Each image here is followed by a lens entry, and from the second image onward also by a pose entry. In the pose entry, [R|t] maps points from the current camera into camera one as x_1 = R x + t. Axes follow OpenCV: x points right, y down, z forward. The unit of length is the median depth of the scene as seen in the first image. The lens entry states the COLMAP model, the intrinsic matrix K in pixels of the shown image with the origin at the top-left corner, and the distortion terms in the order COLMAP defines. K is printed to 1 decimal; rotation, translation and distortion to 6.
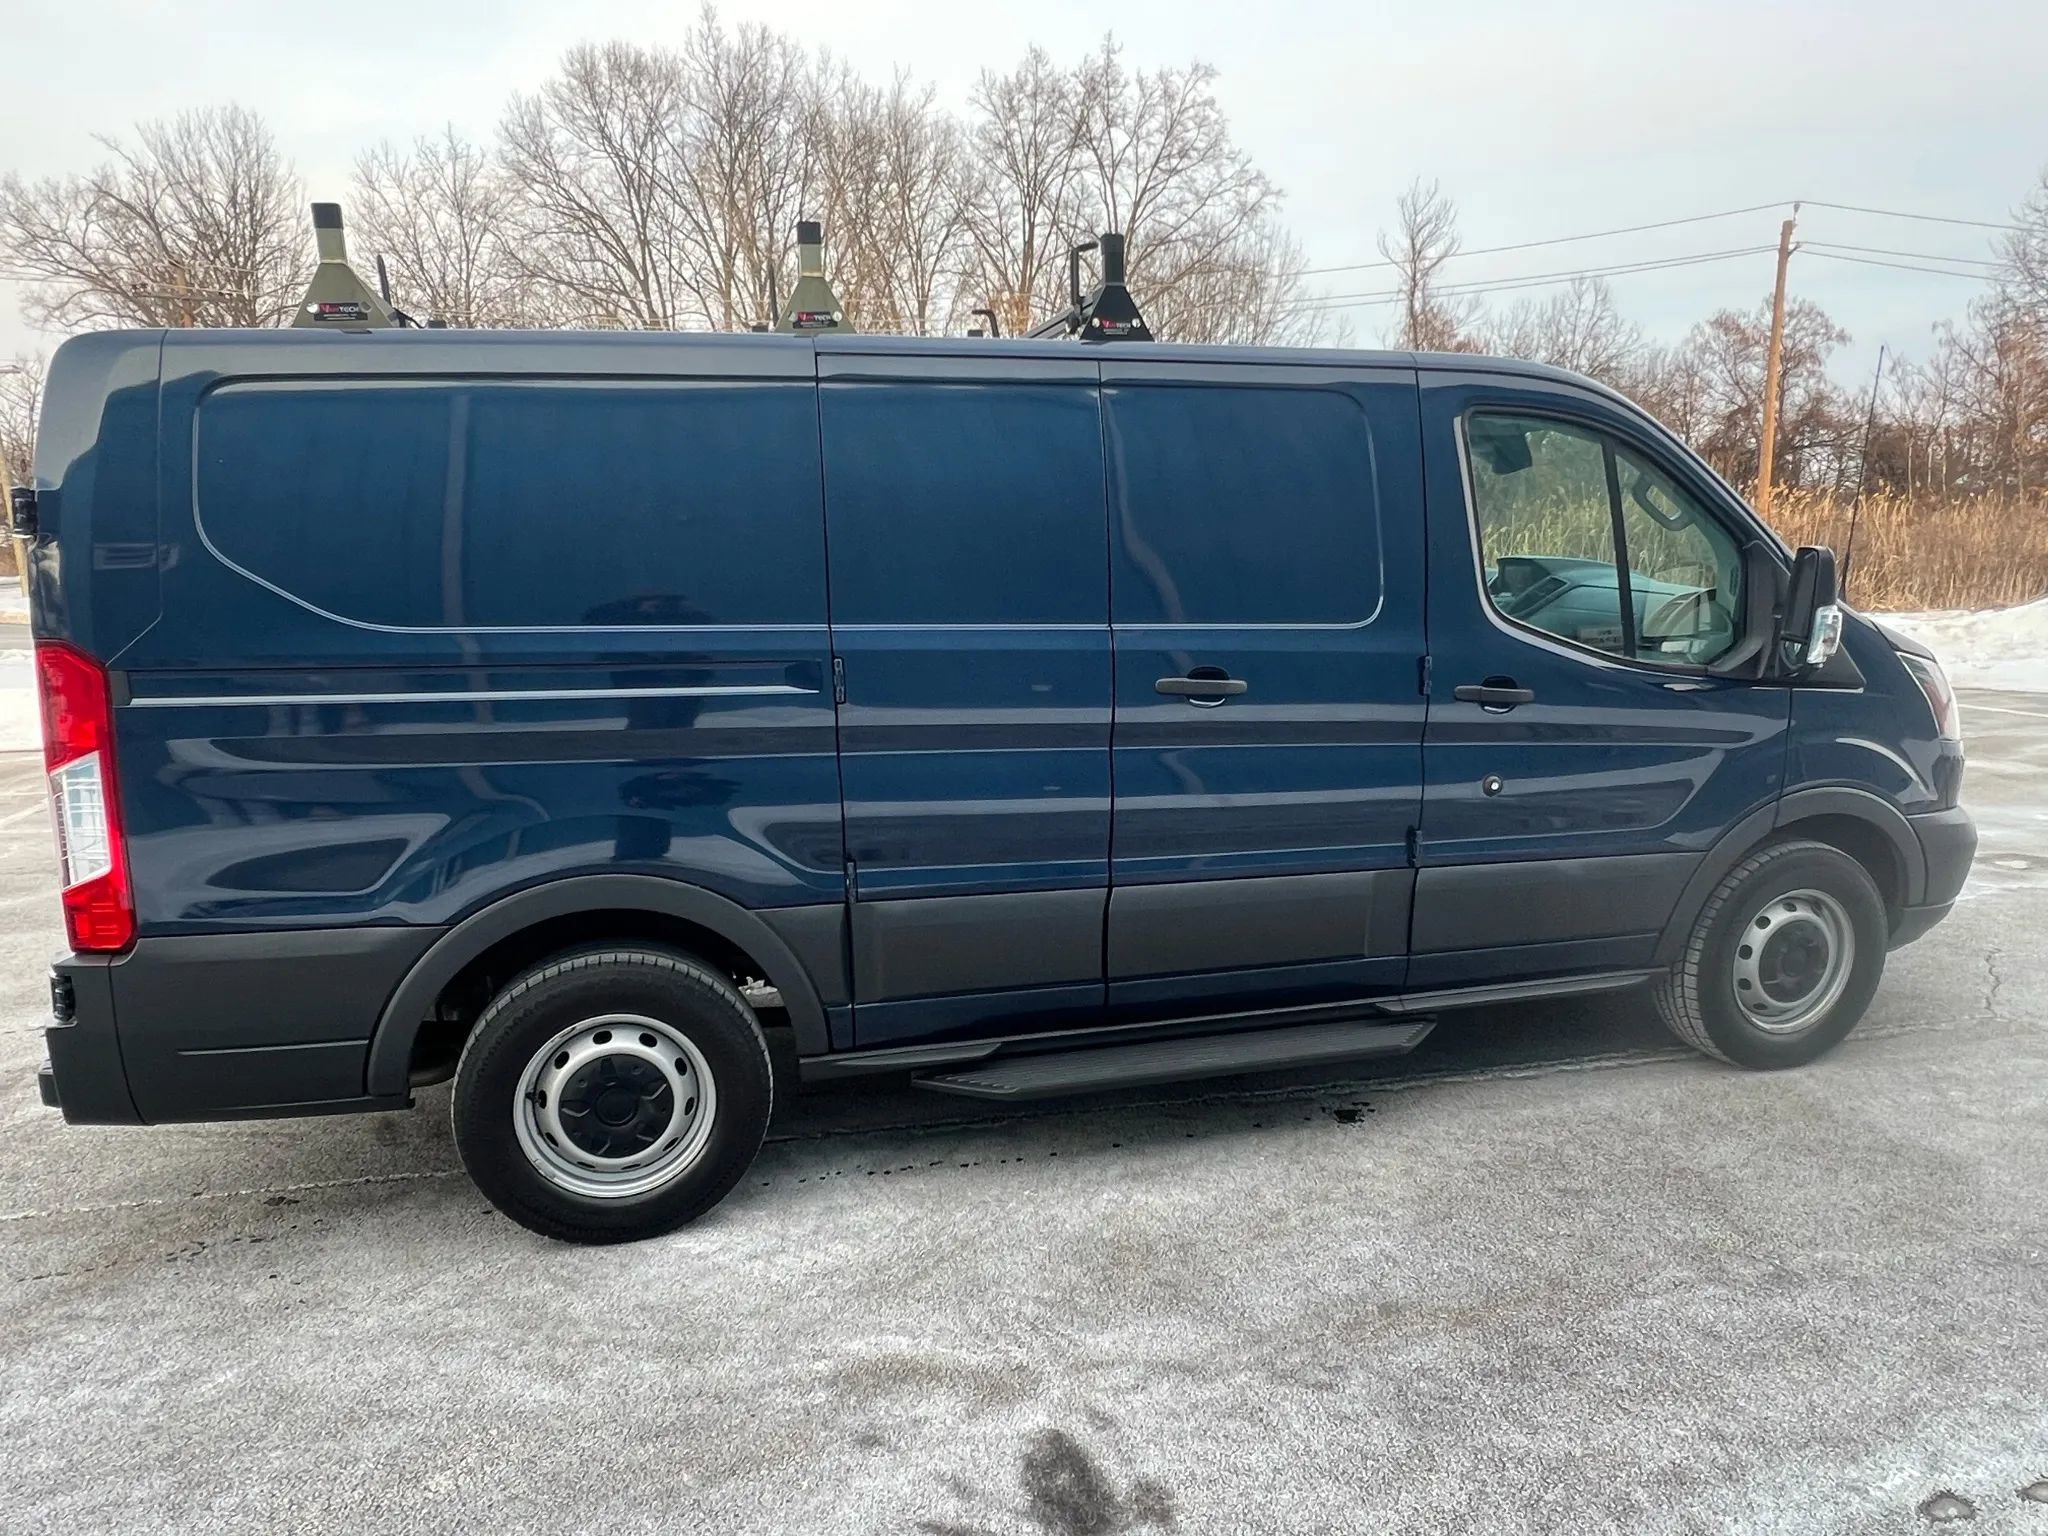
lens RADIAL K [[1300.4, 0, 1020.5], [0, 1300.4, 786.3], [0, 0, 1]] dist [0.000381, -0.001903]
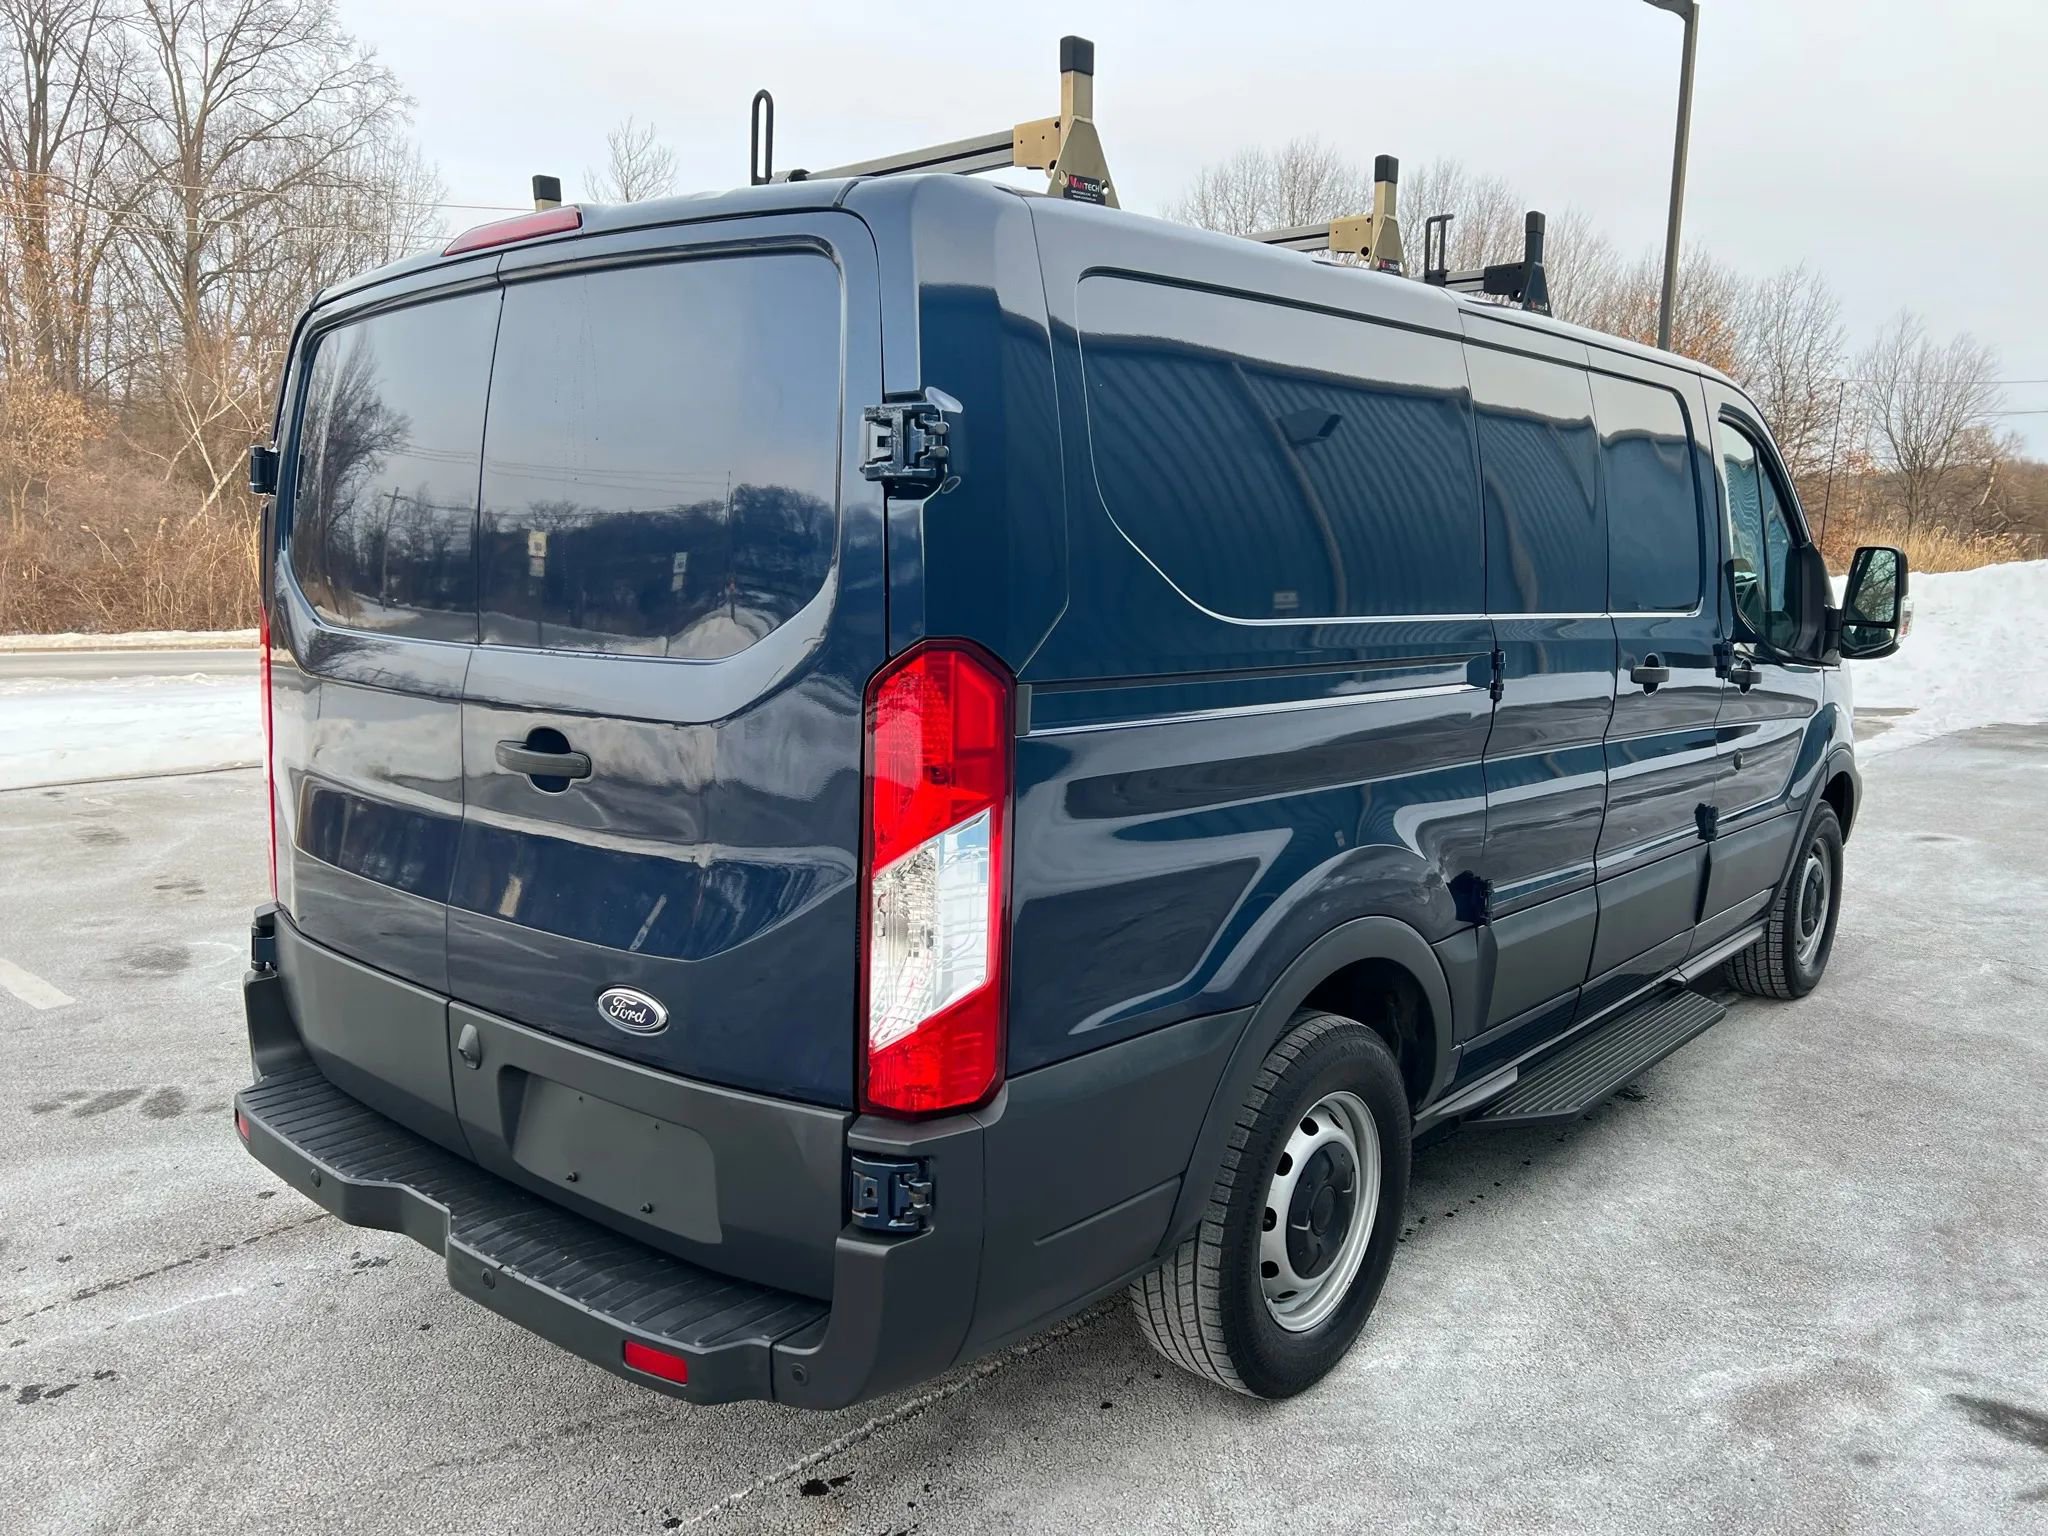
lens RADIAL K [[1538.9, 0, 1024.9], [0, 1538.9, 764.6], [0, 0, 1]] dist [0.064304, -0.068713]
pose [[0.829841, -0.058728, 0.554901, -0.934319], [0.081314, 0.996558, -0.016133, -0.027499], [-0.552044, 0.058509, 0.831760, 0.270165]]
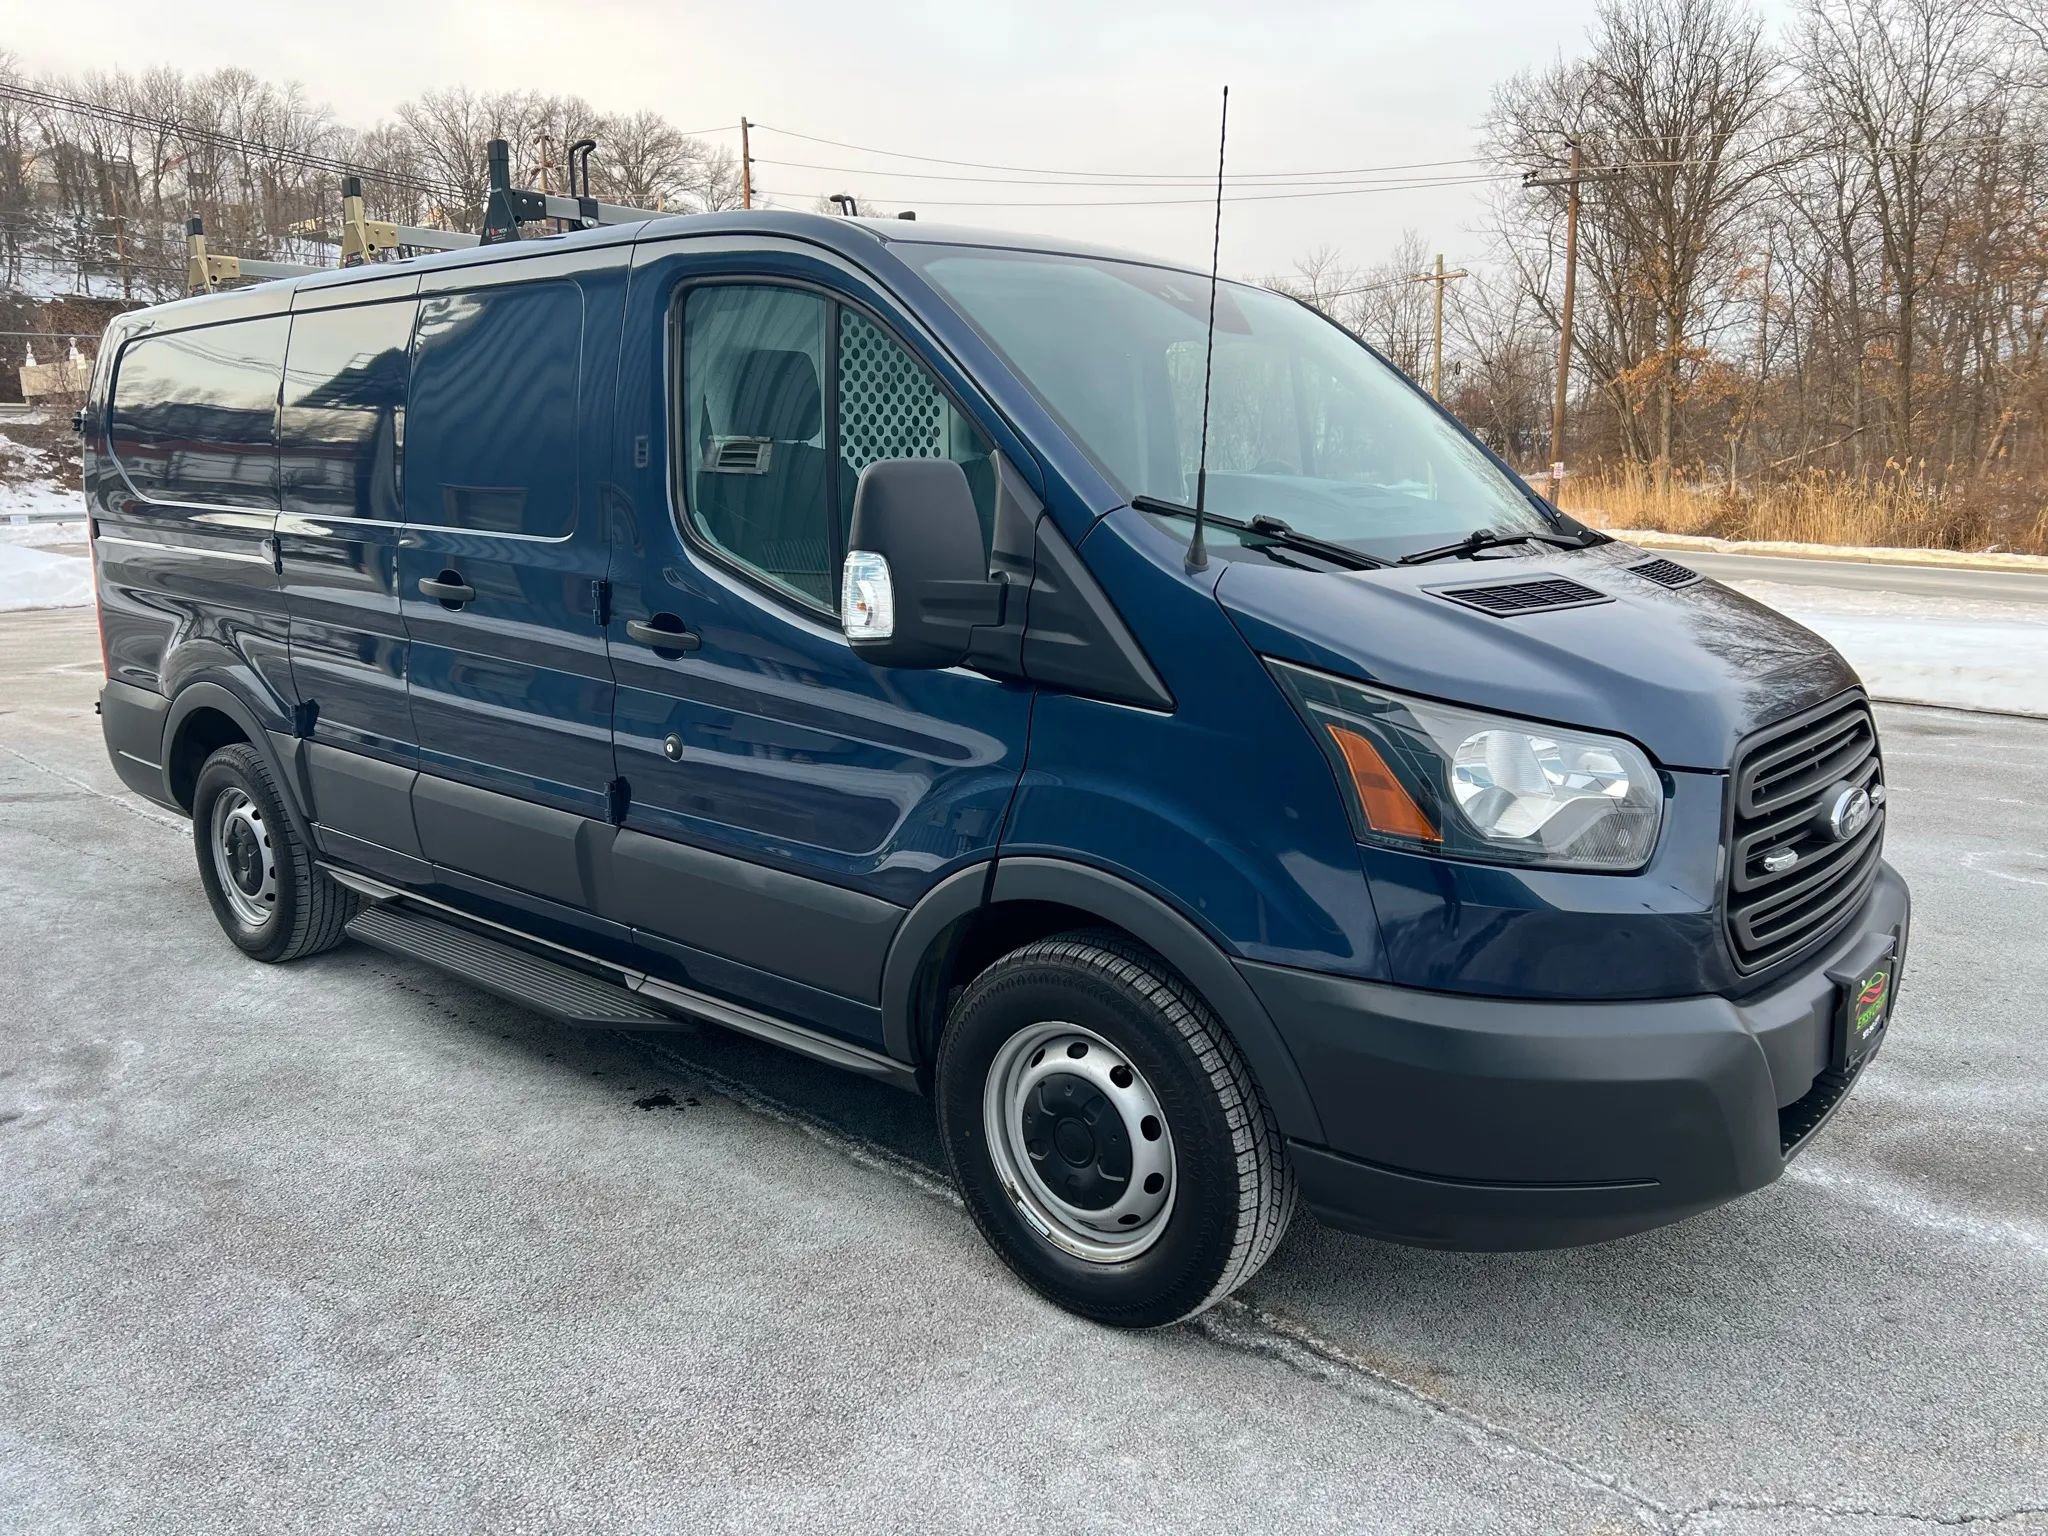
lens RADIAL K [[1538.9, 0, 1024.6], [0, 1538.9, 775.3], [0, 0, 1]] dist [0.064304, -0.068713]
pose [[0.562904, 0.174181, -0.807960, 1.400102], [-0.154118, 0.982517, 0.104439, -0.131361], [0.812026, 0.065732, 0.579908, 0.674140]]
